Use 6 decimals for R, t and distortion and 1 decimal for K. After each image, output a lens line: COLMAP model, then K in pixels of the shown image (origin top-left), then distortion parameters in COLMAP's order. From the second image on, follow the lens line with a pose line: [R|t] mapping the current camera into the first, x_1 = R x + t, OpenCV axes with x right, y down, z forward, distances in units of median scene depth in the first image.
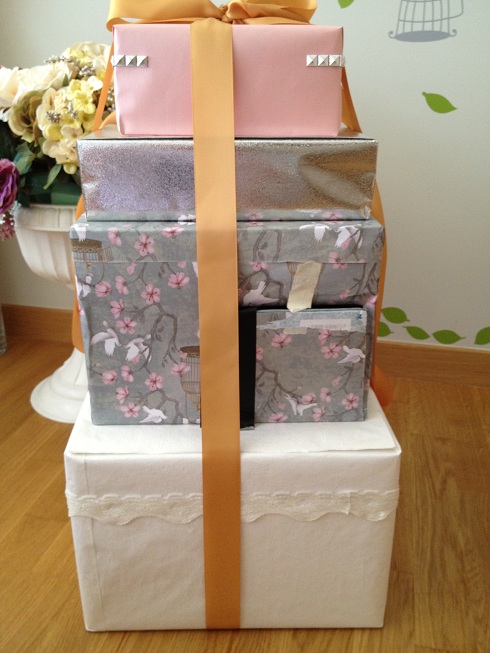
lens RADIAL K [[627.3, 0, 245.8], [0, 627.3, 321.5], [0, 0, 1]] dist [0.020684, 0.000000]
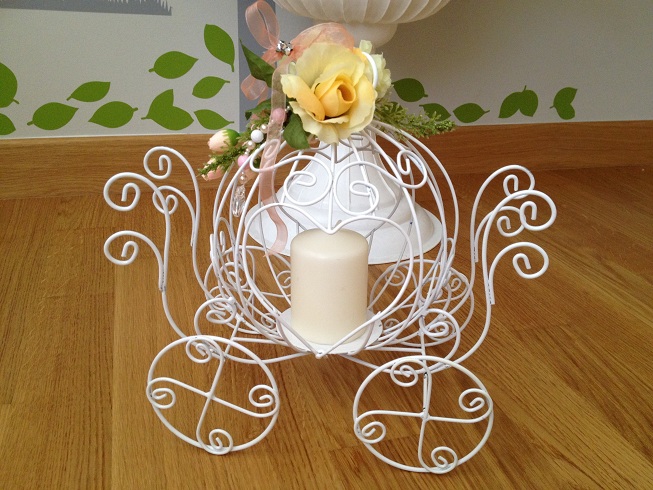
lens RADIAL K [[627.3, 0, 328.8], [0, 627.3, 251.8], [0, 0, 1]] dist [0.020684, 0.000000]
pose [[0.863060, -0.181568, 0.471339, -0.227923], [0.150436, 0.983209, 0.103289, 0.086478], [-0.482179, -0.018238, 0.875883, 0.399186]]
